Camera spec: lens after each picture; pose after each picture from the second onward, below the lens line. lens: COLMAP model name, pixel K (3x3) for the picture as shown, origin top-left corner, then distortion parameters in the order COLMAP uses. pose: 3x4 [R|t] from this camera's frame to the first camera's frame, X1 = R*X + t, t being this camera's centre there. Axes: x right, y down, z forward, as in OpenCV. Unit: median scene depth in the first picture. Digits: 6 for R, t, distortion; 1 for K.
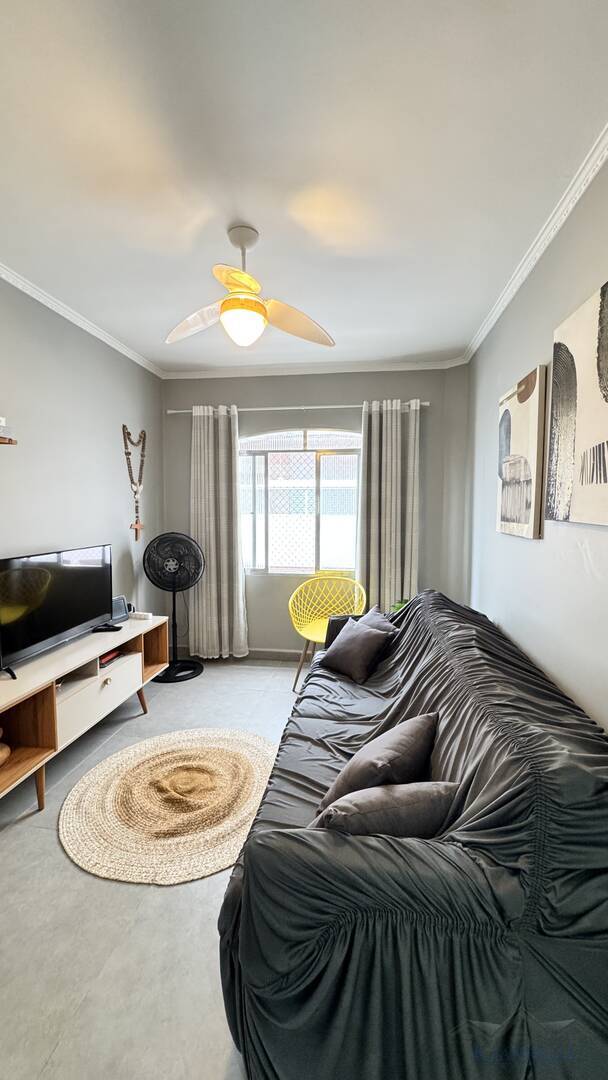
lens RADIAL K [[431.0, 0, 305.4], [0, 431.0, 536.8], [0, 0, 1]] dist [-0.007328, 0.002683]
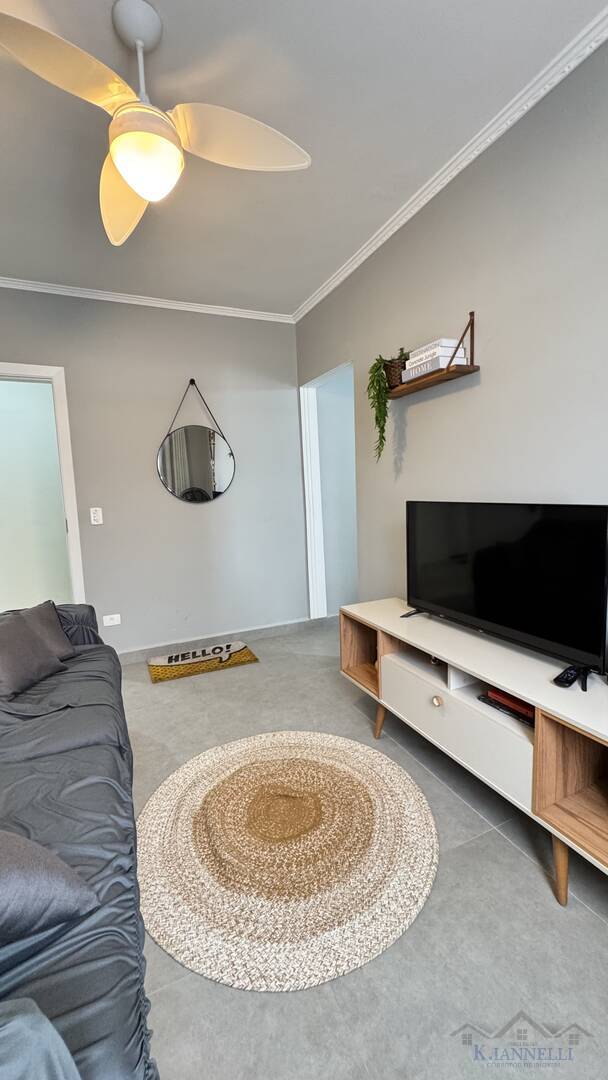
lens RADIAL K [[431.0, 0, 305.4], [0, 431.0, 536.8], [0, 0, 1]] dist [-0.007328, 0.002683]
pose [[-0.839299, 0.090712, -0.536050, 0.056482], [0.000945, 0.986224, 0.165412, -0.032504], [0.543670, 0.138323, -0.827822, 1.587914]]
